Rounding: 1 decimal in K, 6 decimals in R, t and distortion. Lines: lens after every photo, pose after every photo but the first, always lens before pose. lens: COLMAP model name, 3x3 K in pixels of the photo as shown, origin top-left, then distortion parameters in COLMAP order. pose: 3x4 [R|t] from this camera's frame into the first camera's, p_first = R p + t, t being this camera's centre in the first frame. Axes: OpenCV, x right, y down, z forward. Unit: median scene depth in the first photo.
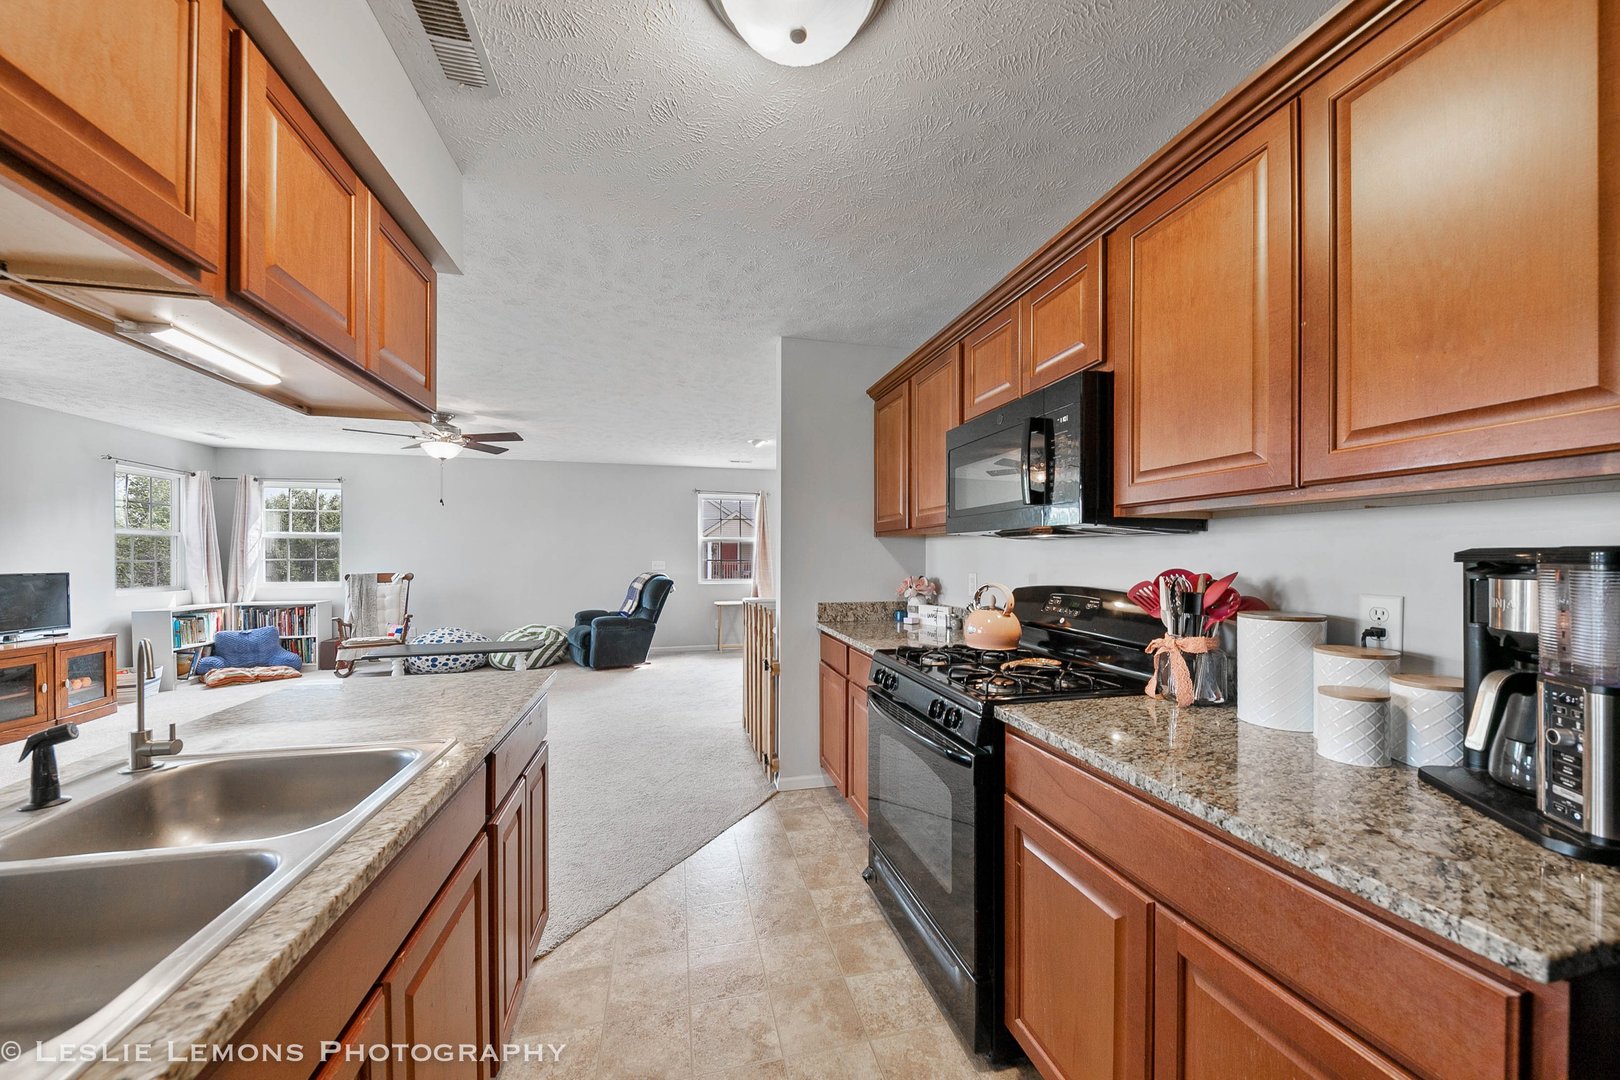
lens RADIAL K [[577.0, 0, 809.2], [0, 577.0, 556.9], [0, 0, 1]] dist [0.000643, -0.000368]
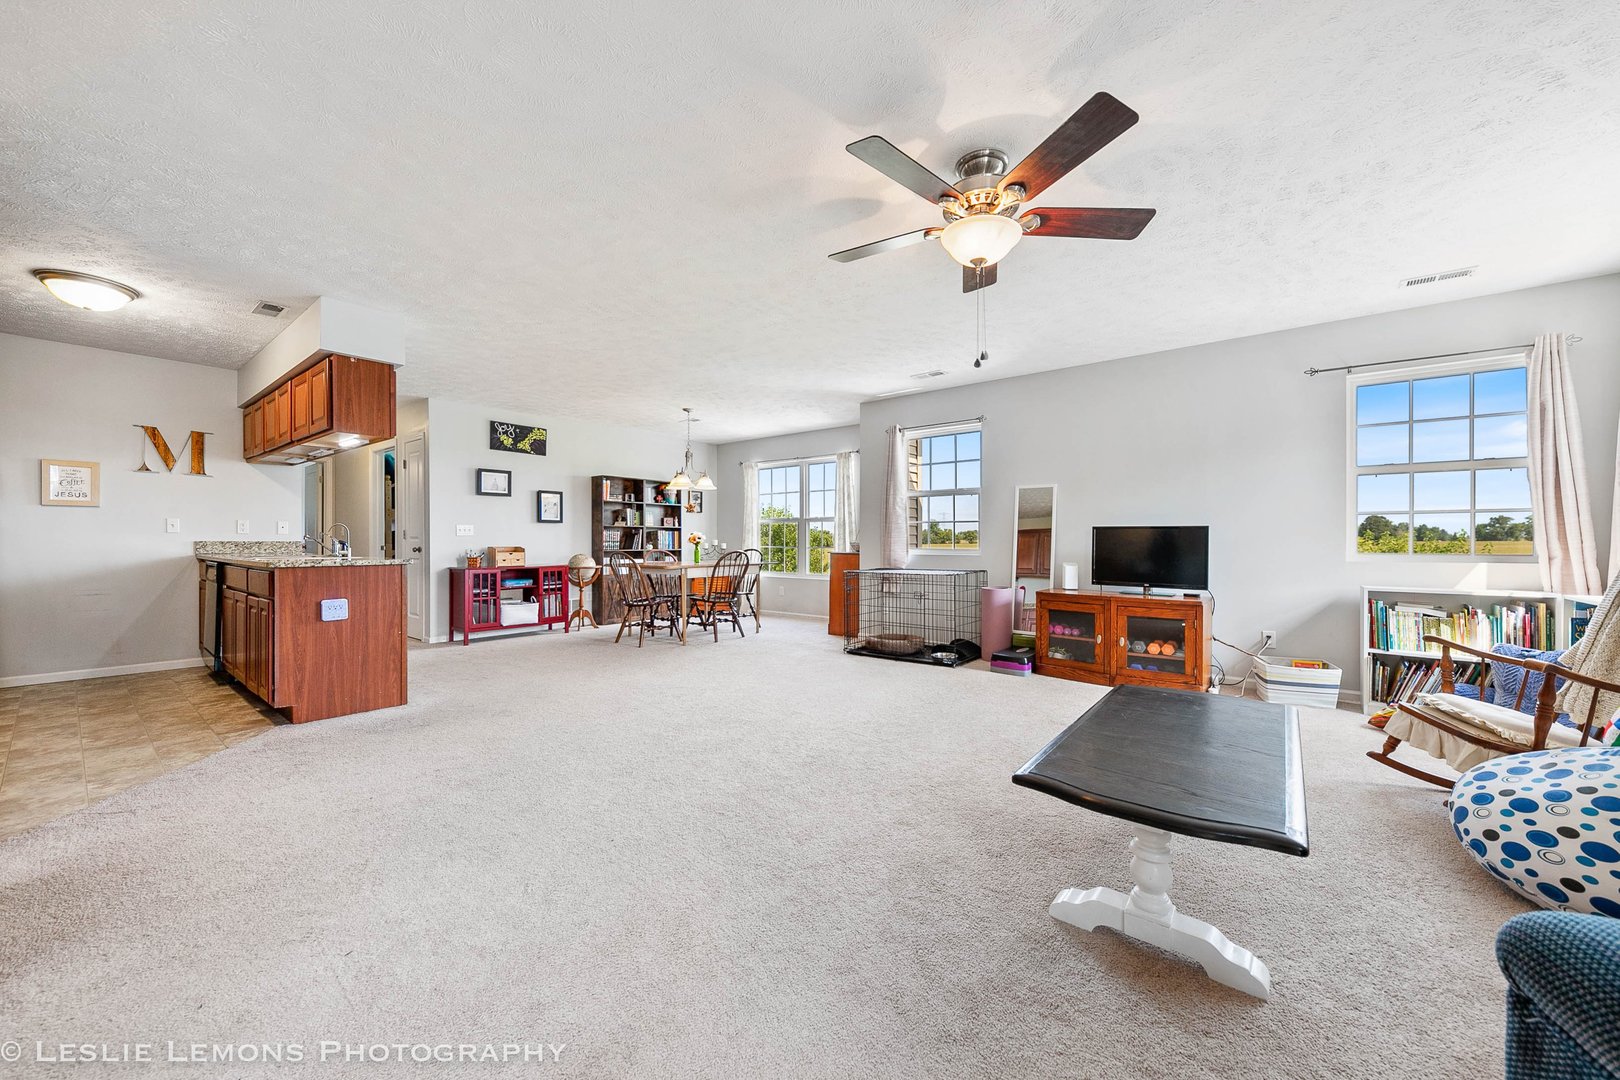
lens RADIAL K [[604.5, 0, 802.2], [0, 604.5, 545.1], [0, 0, 1]] dist [-0.001459, -0.001036]
pose [[-0.789305, 0.001473, -0.614000, -0.179992], [-0.005569, 0.999939, 0.009559, 0.037123], [0.613976, 0.010964, -0.789248, 0.992541]]
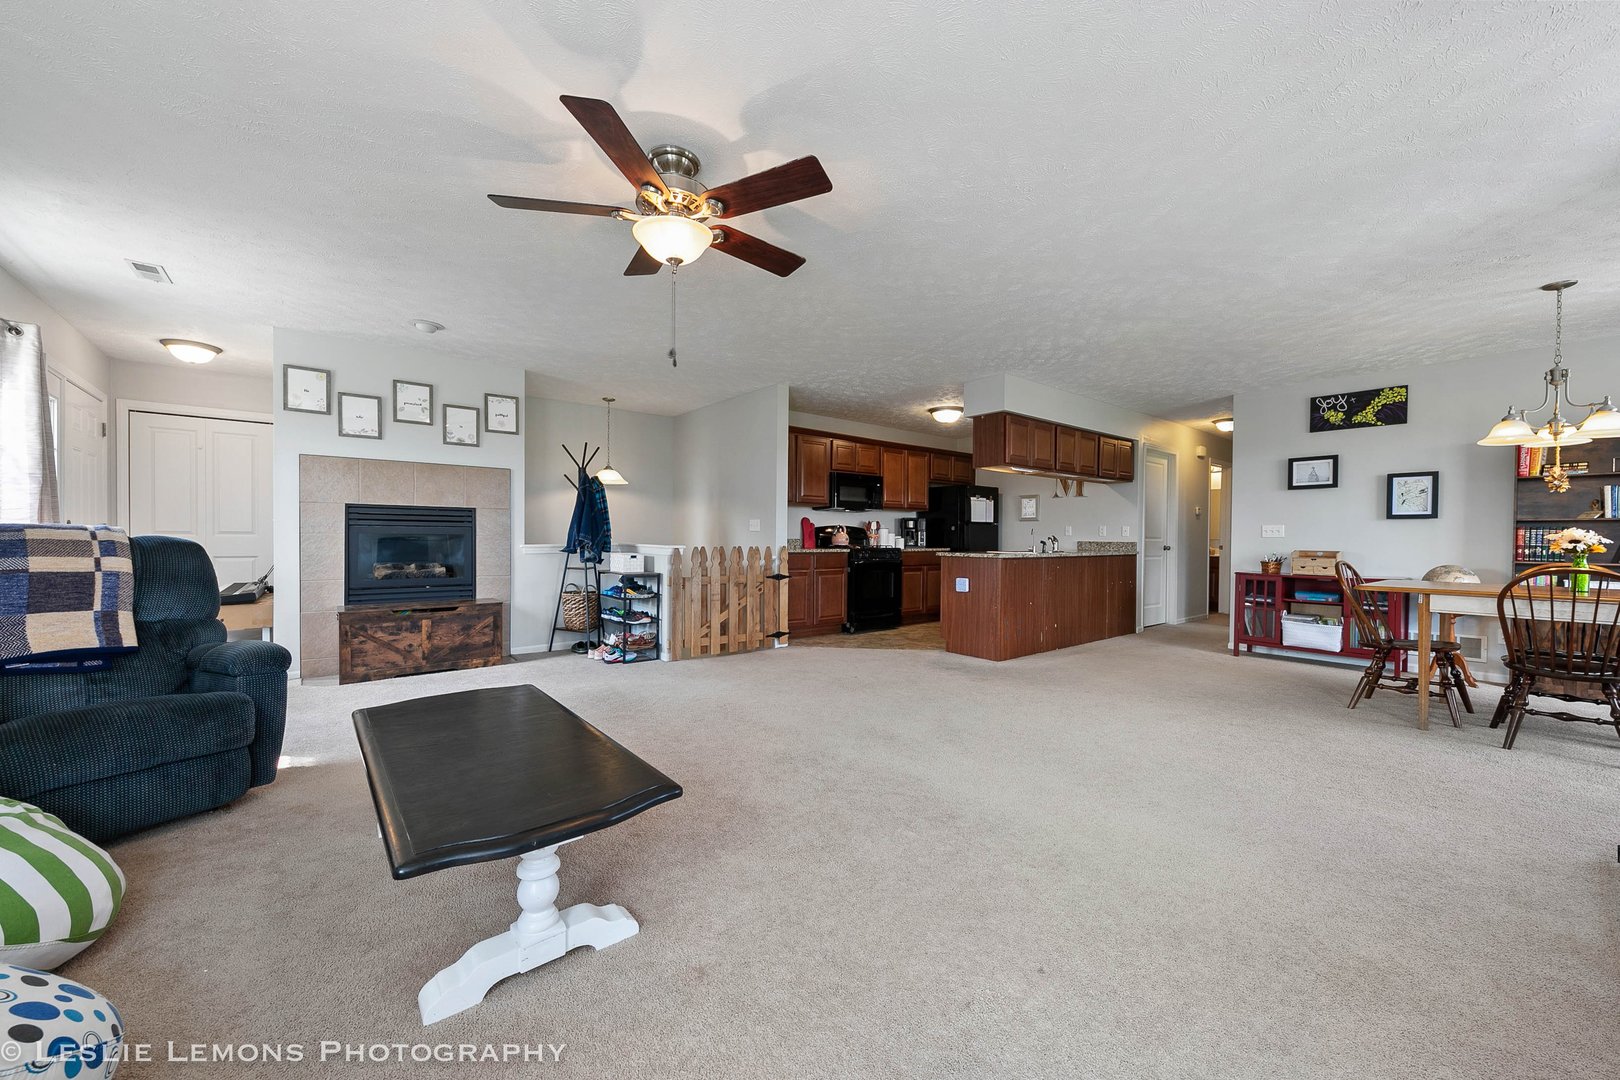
lens RADIAL K [[604.5, 0, 822.3], [0, 604.5, 545.3], [0, 0, 1]] dist [-0.001459, -0.001036]
pose [[-0.441569, -0.016410, 0.897077, -0.861135], [-0.004622, 0.999861, 0.016015, 0.034971], [-0.897215, 0.002926, -0.441584, 0.843958]]
